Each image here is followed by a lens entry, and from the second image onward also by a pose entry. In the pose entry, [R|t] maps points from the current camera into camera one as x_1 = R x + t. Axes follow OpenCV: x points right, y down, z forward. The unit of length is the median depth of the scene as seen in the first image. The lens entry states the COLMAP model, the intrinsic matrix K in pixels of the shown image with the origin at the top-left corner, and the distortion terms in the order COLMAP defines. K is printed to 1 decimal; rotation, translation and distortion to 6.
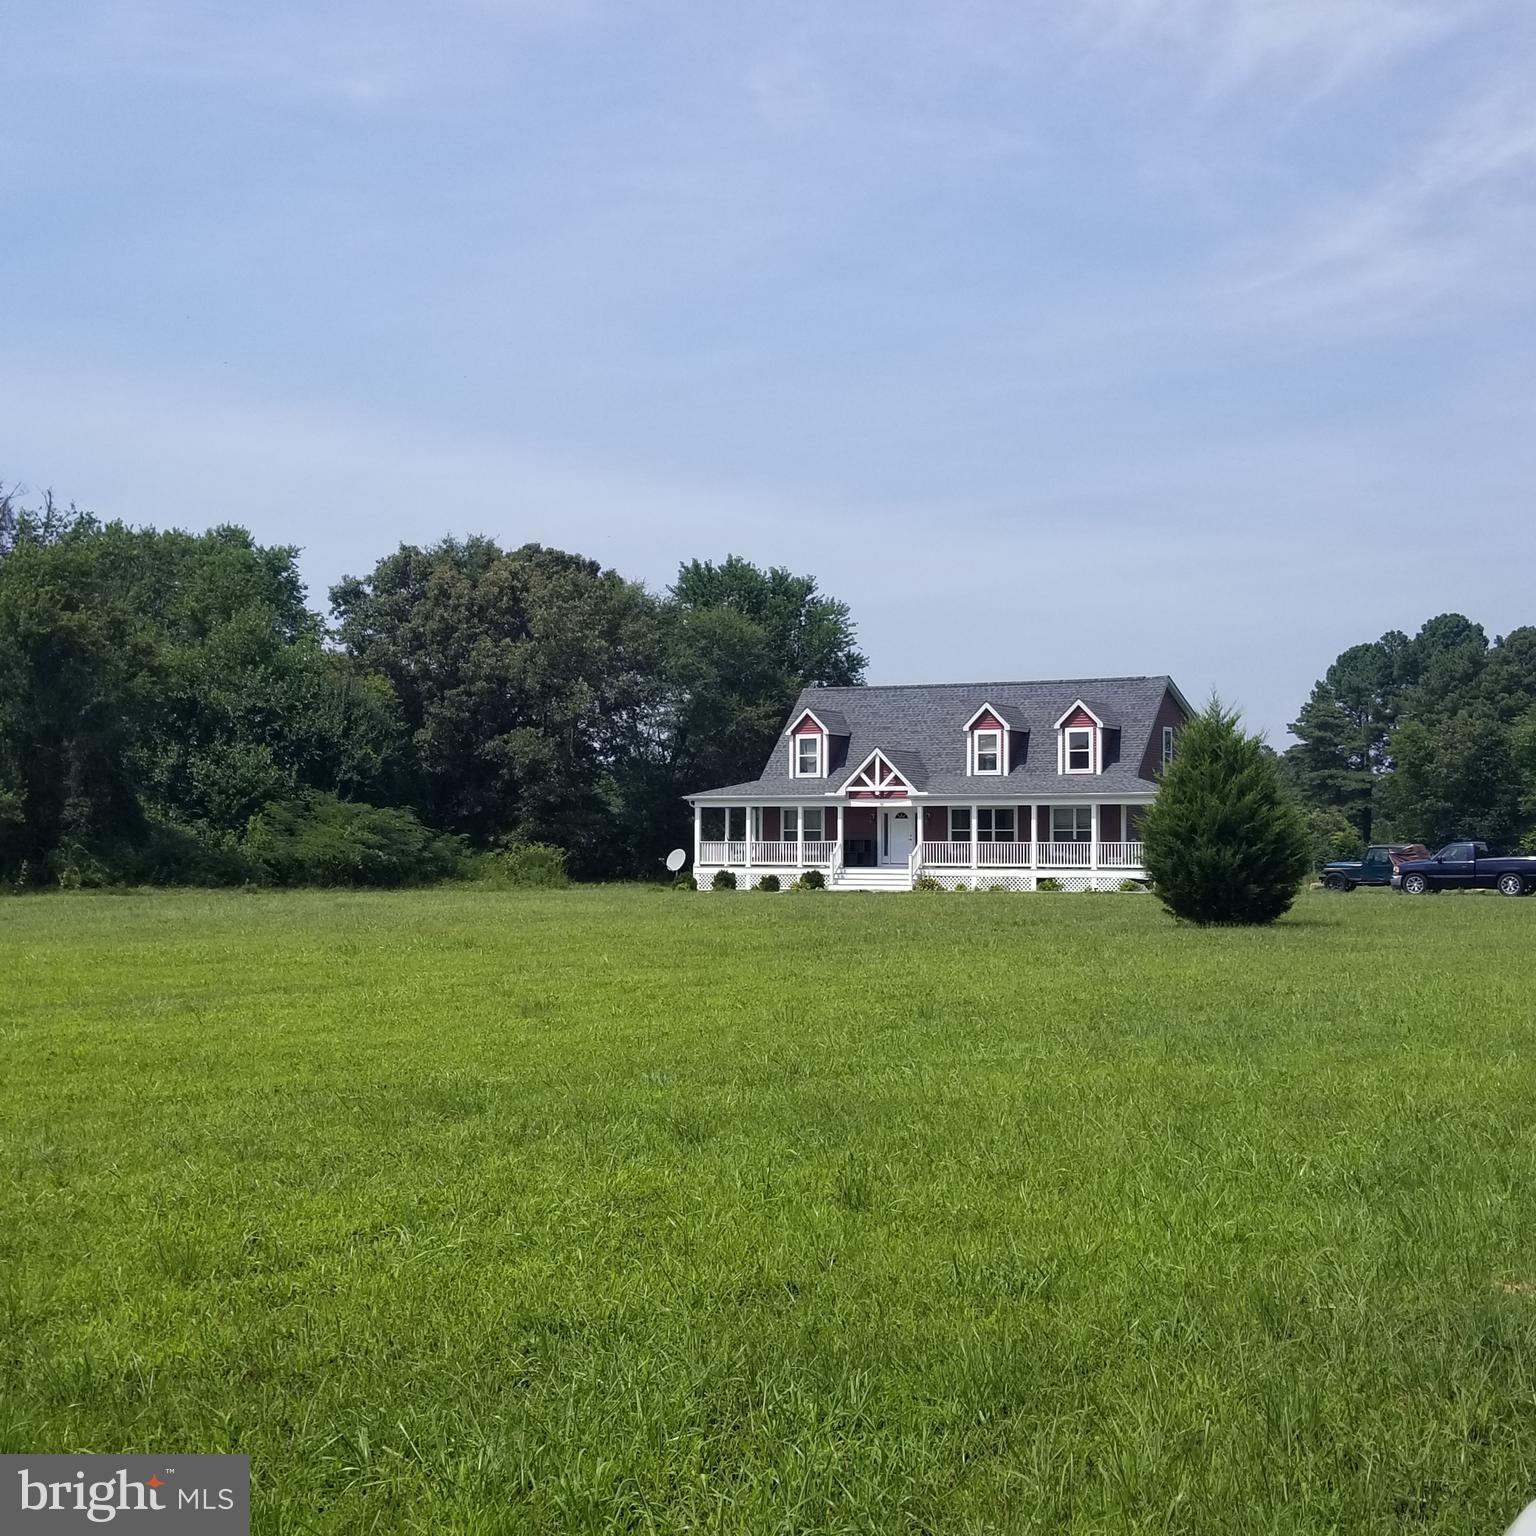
lens RADIAL K [[1976.7, 0, 768.0], [0, 1976.7, 768.0], [0, 0, 1]] dist [0.022381, 0.003846]
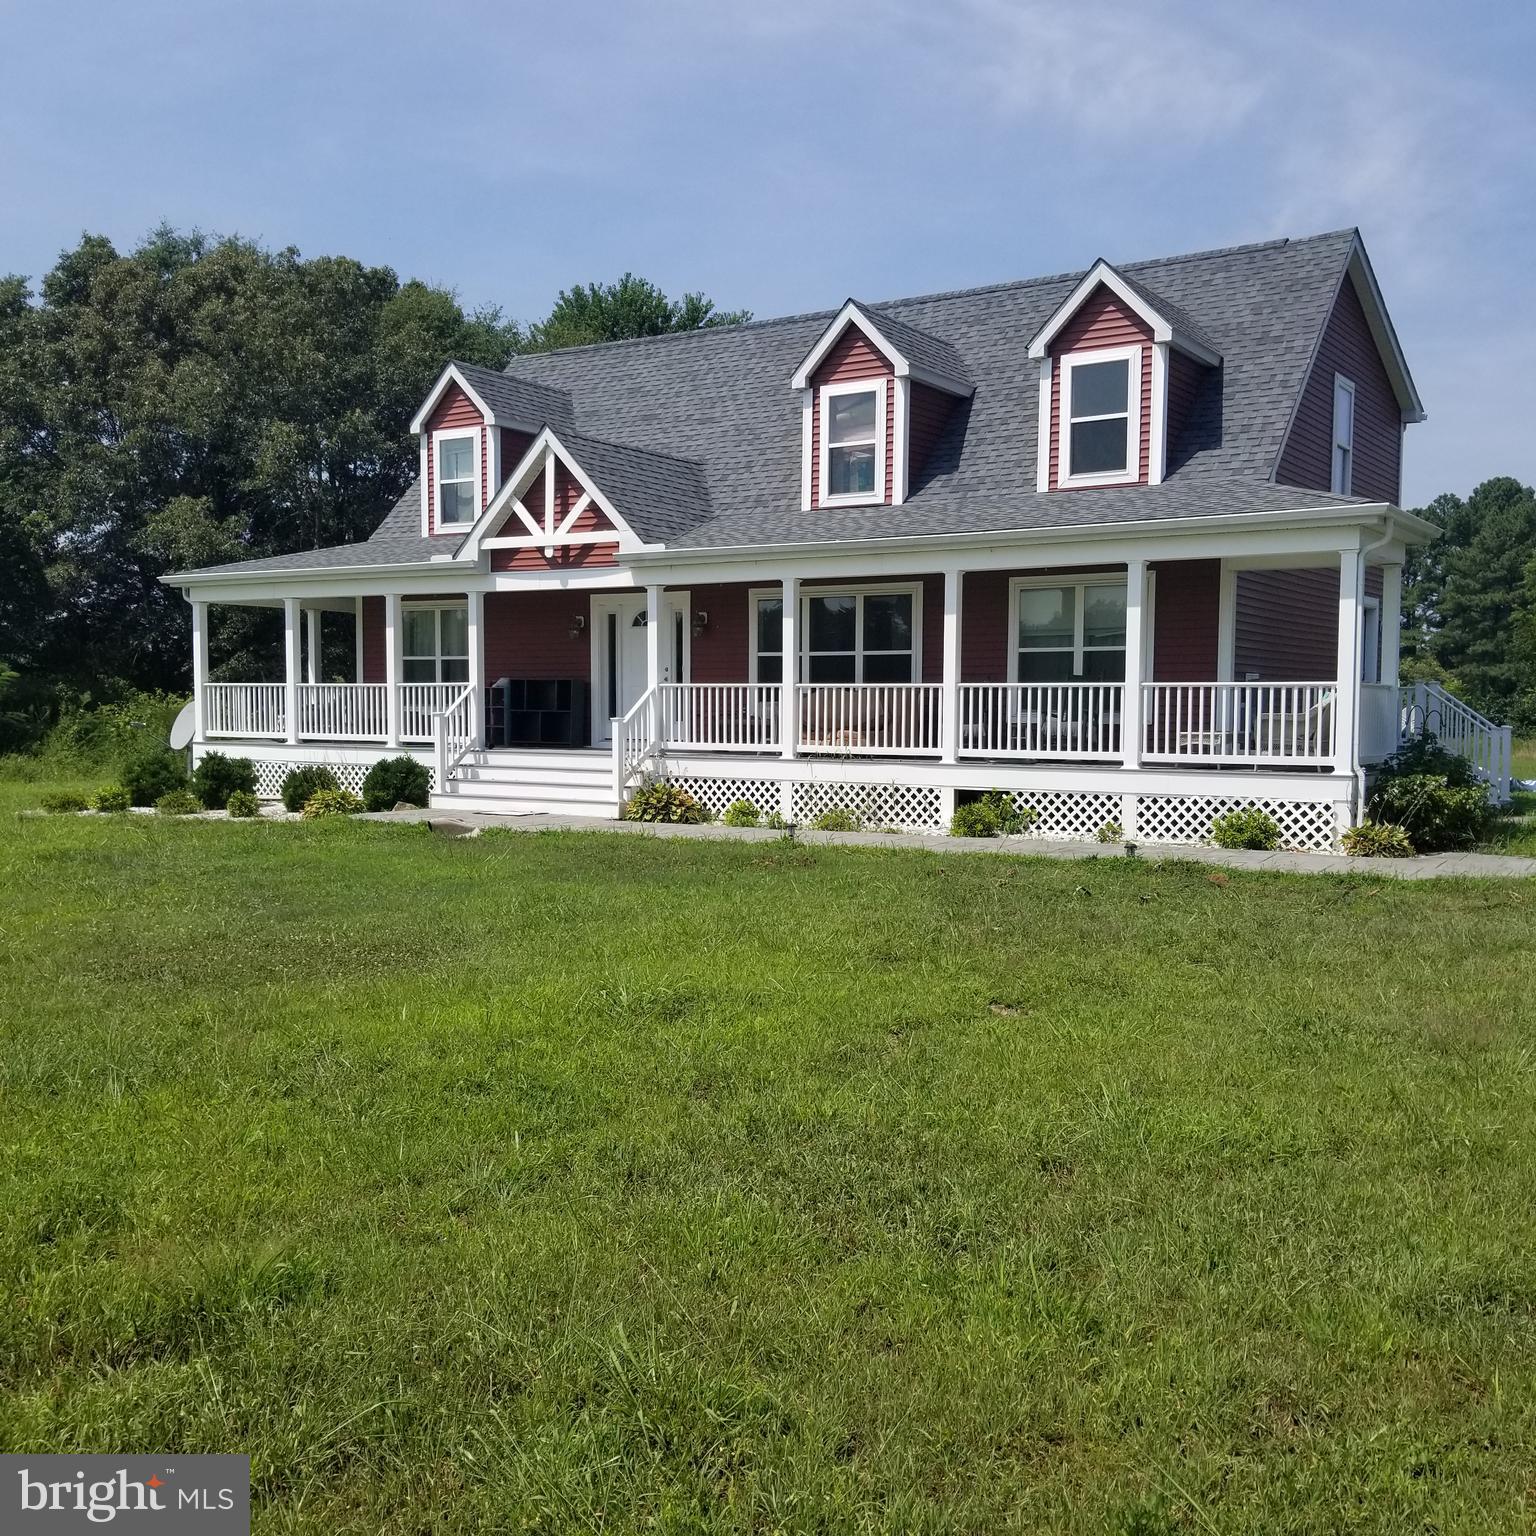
lens RADIAL K [[1632.6, 0, 768.0], [0, 1632.6, 768.0], [0, 0, 1]] dist [0.122313, -0.203522]
pose [[0.997997, 0.005796, -0.063003, 0.115497], [-0.000729, 0.996783, 0.080138, 0.028241], [0.063264, -0.079932, 0.994791, 0.689536]]
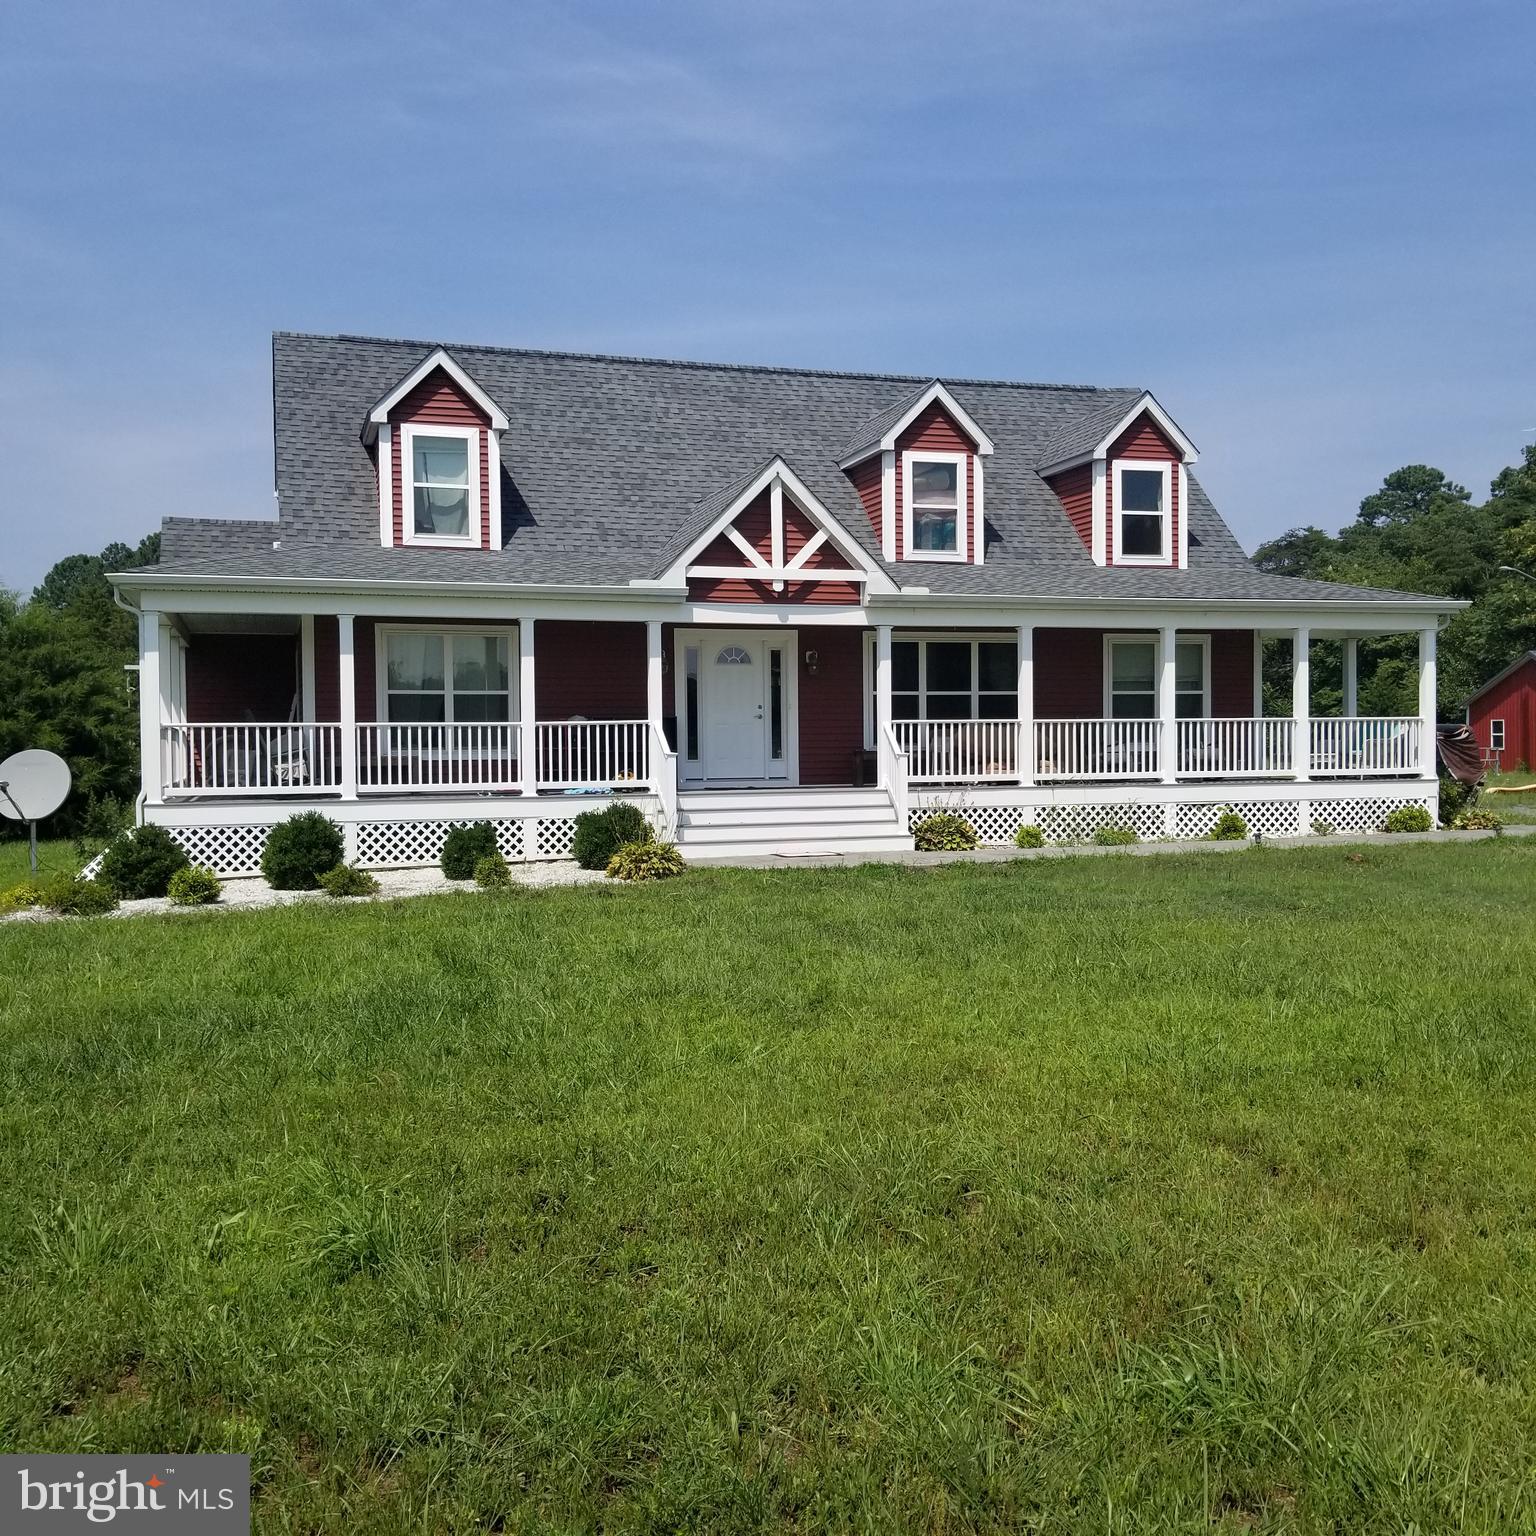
lens RADIAL K [[1369.4, 0, 681.7], [0, 1369.4, 771.3], [0, 0, 1]] dist [0.103091, -0.001365]
pose [[0.701542, -0.027487, 0.712098, -0.135502], [-0.016703, 0.998347, 0.054991, 0.032805], [-0.712432, -0.050473, 0.699924, 0.831934]]
